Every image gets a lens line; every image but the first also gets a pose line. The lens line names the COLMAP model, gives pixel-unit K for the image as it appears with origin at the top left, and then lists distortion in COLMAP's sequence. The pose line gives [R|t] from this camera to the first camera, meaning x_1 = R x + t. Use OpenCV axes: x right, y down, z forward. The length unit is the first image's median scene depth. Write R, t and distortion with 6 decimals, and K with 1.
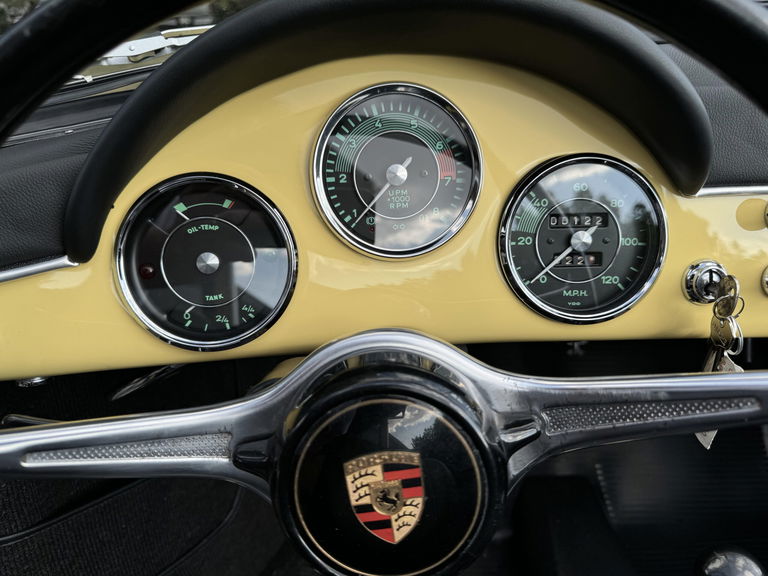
lens RADIAL K [[538.2, 0, 385.0], [0, 538.2, 288.3], [0, 0, 1]] dist [0.038430, -0.059485]
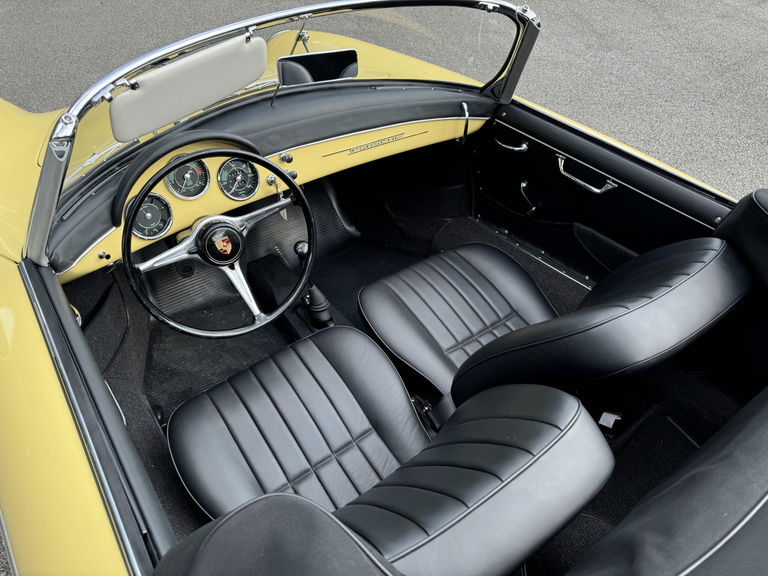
lens RADIAL K [[538.2, 0, 381.7], [0, 538.2, 288.2], [0, 0, 1]] dist [0.038430, -0.059485]
pose [[0.794733, -0.388975, 0.465938, -1.057353], [0.238844, 0.906144, 0.349080, -0.555248], [-0.557990, -0.166139, 0.813047, -3.228642]]
